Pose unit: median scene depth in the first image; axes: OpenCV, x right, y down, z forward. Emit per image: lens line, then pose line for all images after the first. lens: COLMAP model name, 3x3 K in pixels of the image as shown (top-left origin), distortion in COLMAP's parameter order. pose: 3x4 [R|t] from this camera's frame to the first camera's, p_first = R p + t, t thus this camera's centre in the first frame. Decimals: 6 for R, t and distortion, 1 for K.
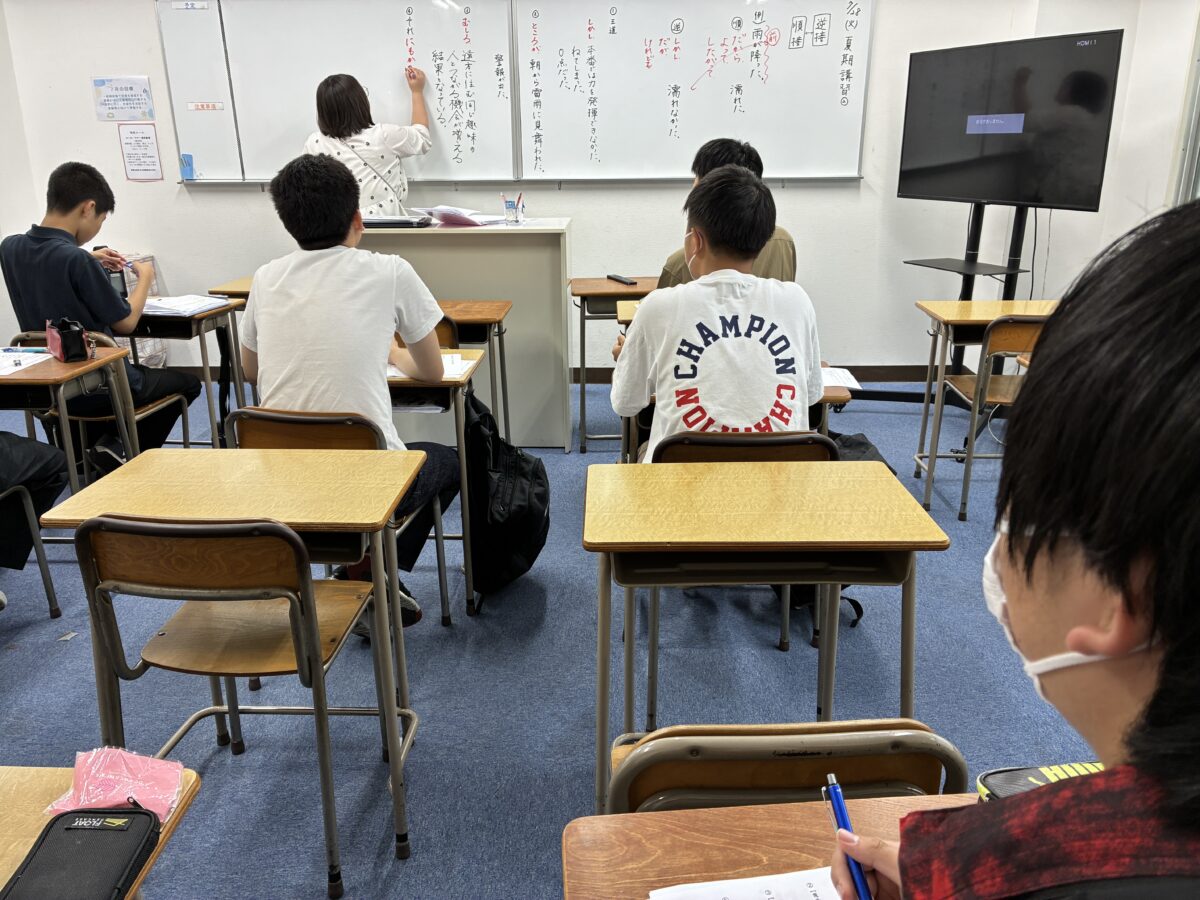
lens RADIAL K [[908.2, 0, 599.4], [0, 908.2, 448.8], [0, 0, 1]] dist [0.028097, -0.025378]
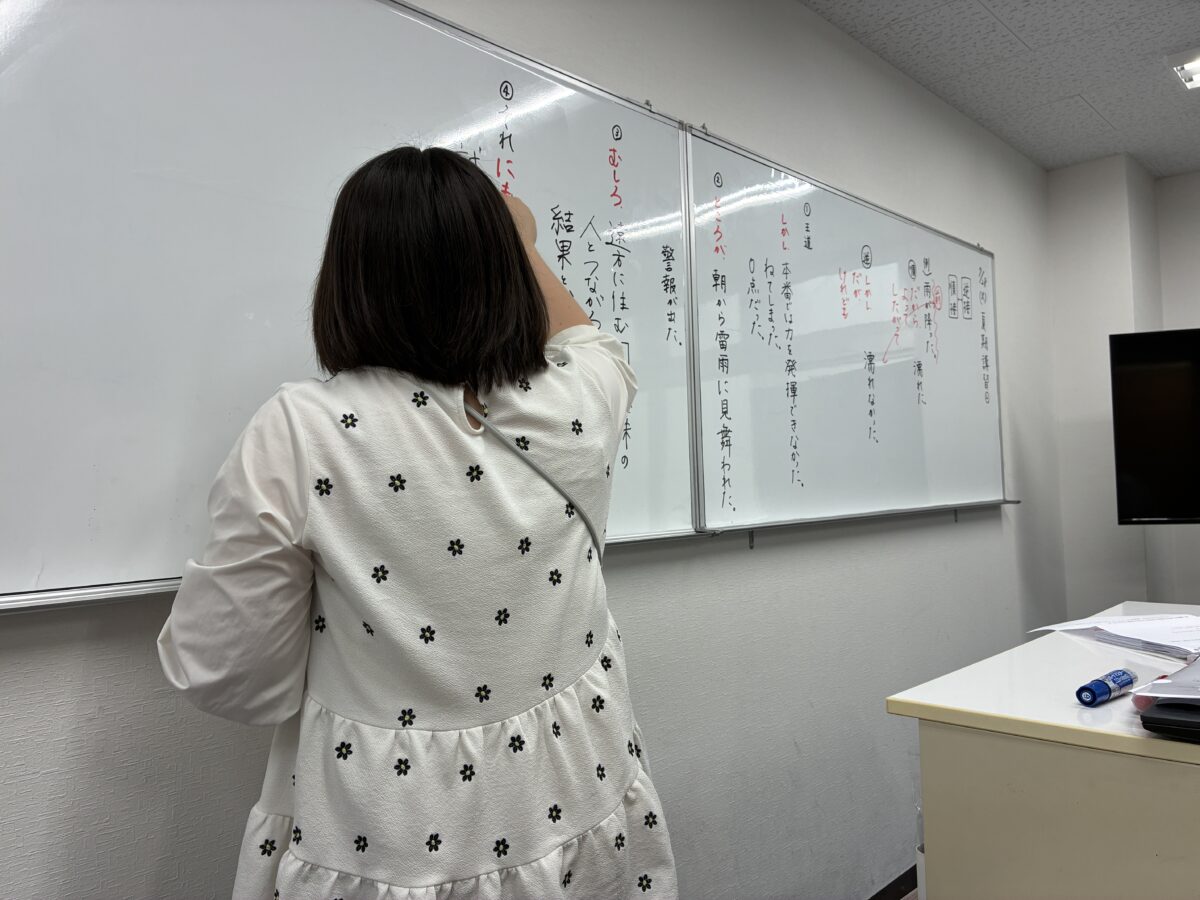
lens RADIAL K [[908.2, 0, 601.2], [0, 908.2, 454.1], [0, 0, 1]] dist [0.028097, -0.025378]
pose [[0.670681, 0.009693, 0.741683, -0.433161], [0.261455, 0.932648, -0.248614, -0.245903], [-0.694139, 0.360657, 0.622975, 0.788773]]
